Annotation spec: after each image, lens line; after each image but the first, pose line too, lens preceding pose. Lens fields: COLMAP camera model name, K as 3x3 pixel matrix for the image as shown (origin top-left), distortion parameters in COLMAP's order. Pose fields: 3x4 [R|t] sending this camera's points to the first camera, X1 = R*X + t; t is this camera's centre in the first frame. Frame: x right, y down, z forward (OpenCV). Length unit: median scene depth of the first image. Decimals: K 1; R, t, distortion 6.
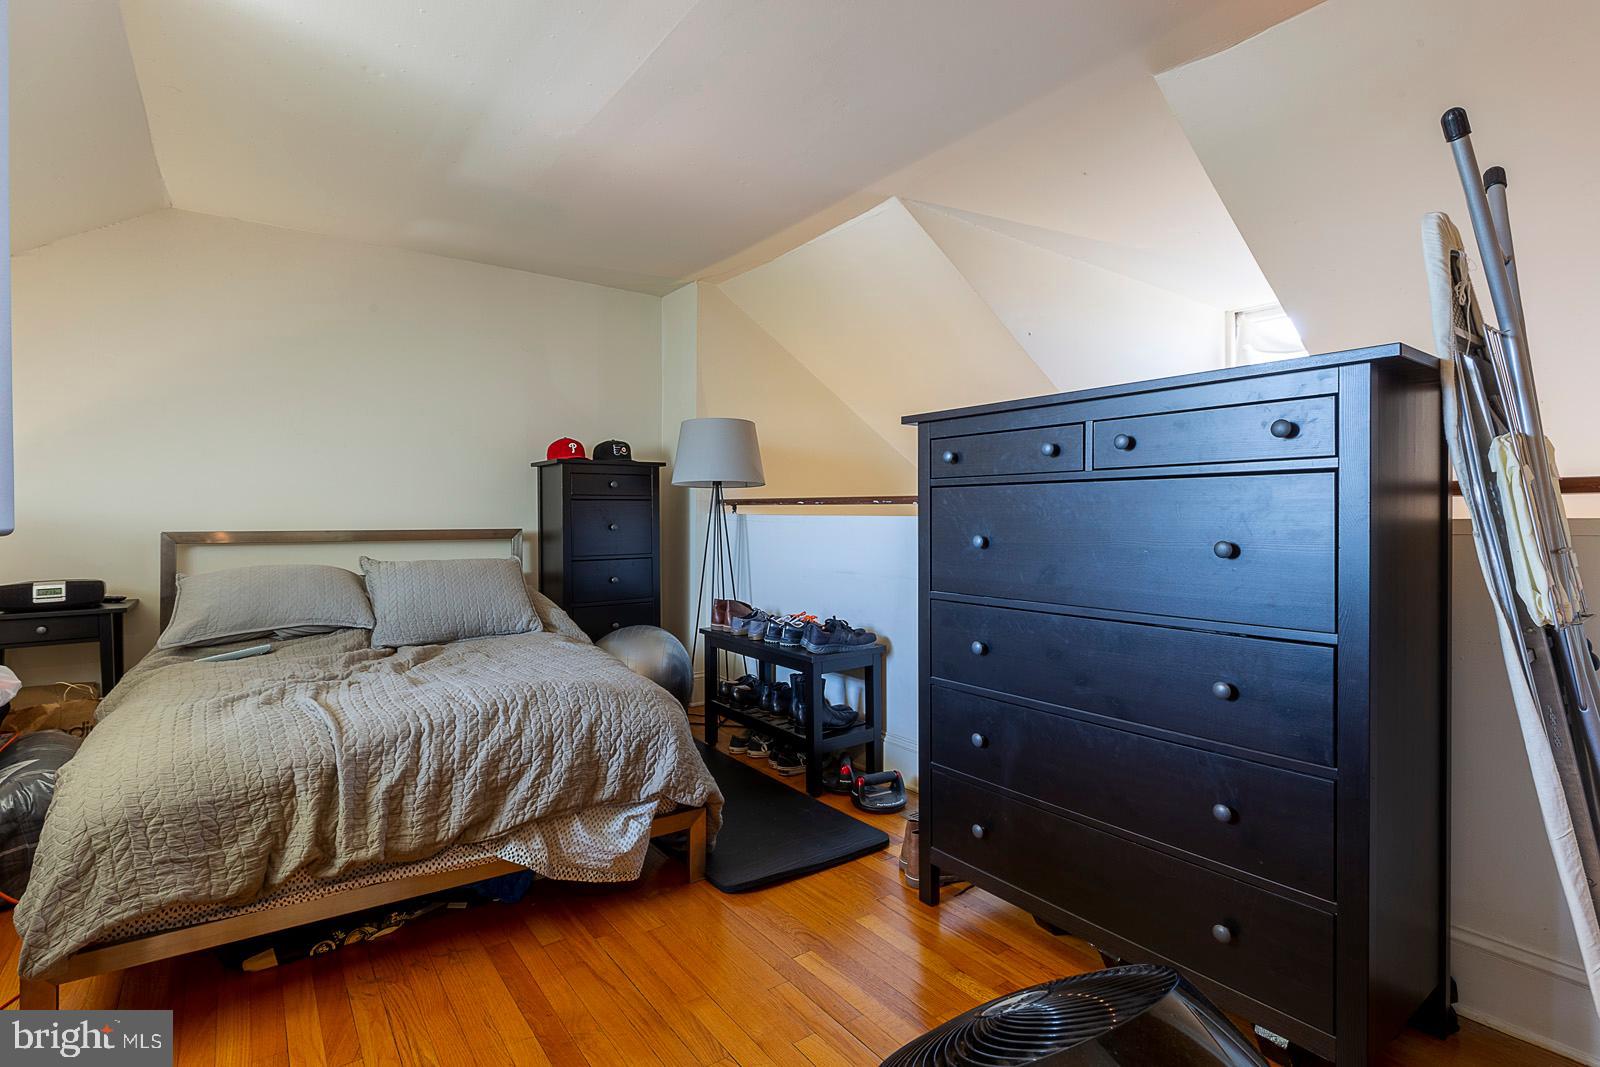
lens RADIAL K [[734.2, 0, 797.9], [0, 734.2, 525.1], [0, 0, 1]] dist [0.001443, -0.001388]
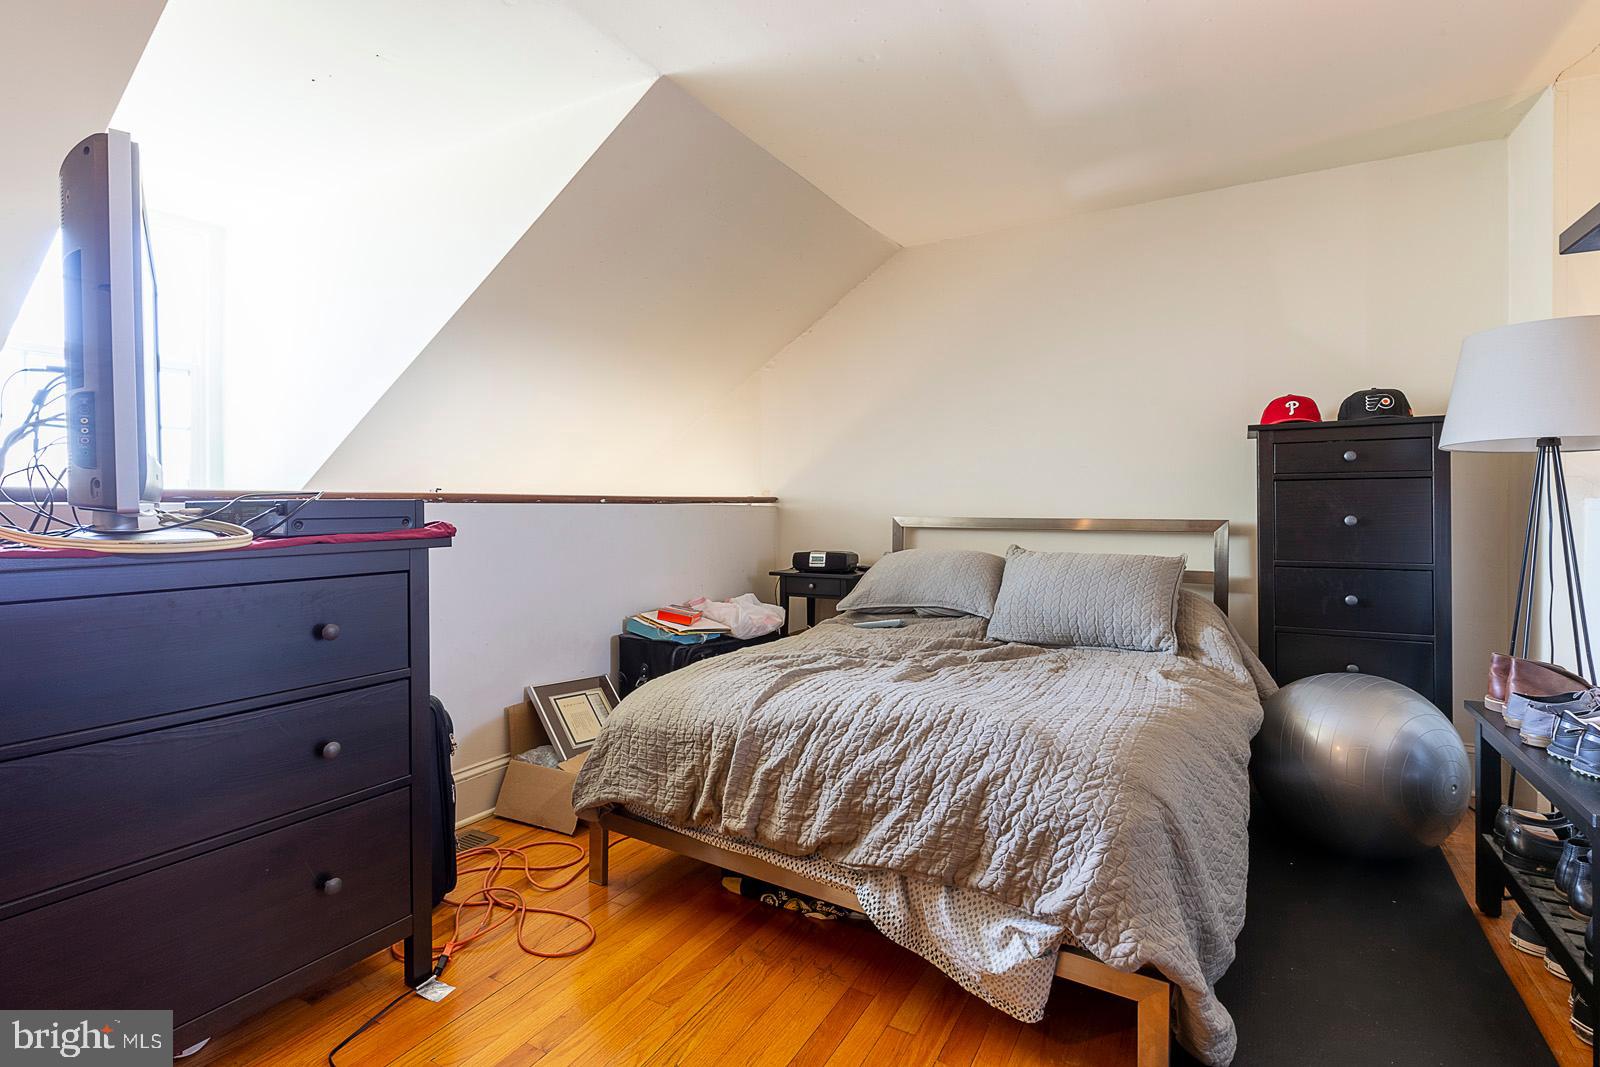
lens RADIAL K [[769.3, 0, 801.2], [0, 769.3, 522.2], [0, 0, 1]] dist [-0.002761, -0.000206]
pose [[0.405185, 0.020777, -0.913999, 0.371786], [-0.012601, 0.999774, 0.017141, -0.001925], [0.914148, 0.004572, 0.405355, 0.540622]]
